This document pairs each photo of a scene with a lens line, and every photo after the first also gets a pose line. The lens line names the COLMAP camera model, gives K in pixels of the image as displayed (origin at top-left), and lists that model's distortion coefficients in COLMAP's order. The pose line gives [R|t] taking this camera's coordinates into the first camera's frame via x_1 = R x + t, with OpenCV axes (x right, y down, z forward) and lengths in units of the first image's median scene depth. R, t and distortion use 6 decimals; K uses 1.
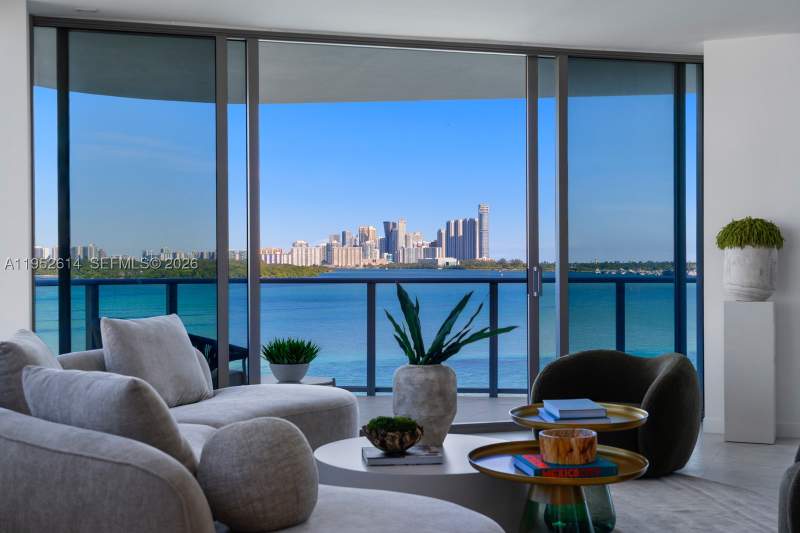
lens RADIAL K [[1090.6, 0, 362.6], [0, 1090.6, 262.2], [0, 0, 1]] dist [0.068813, 0.000000]
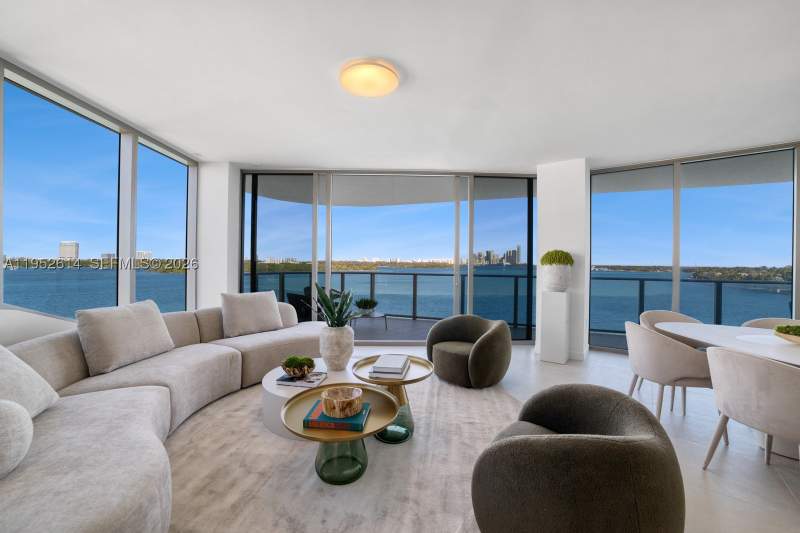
lens RADIAL K [[325.0, 0, 391.9], [0, 325.0, 266.1], [0, 0, 1]] dist [-0.000606, 0.000620]
pose [[0.964879, 0.013717, -0.262336, 0.224228], [-0.011257, 0.999877, 0.010877, -0.014263], [0.262453, -0.007542, 0.964915, 0.357811]]
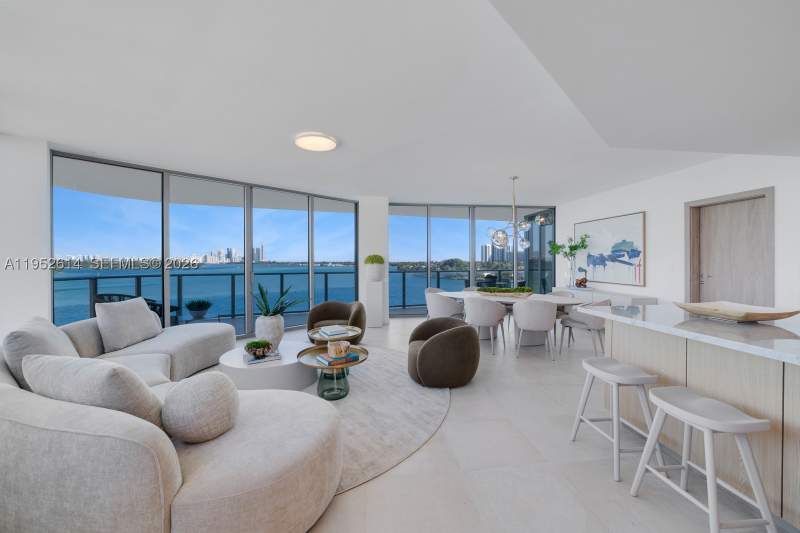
lens RADIAL K [[325.0, 0, 399.7], [0, 325.0, 261.2], [0, 0, 1]] dist [-0.000606, 0.000620]
pose [[0.873393, -0.000153, 0.487016, -0.033155], [0.000644, 0.999999, -0.000841, -0.020594], [-0.487016, 0.001048, 0.873393, 0.168716]]
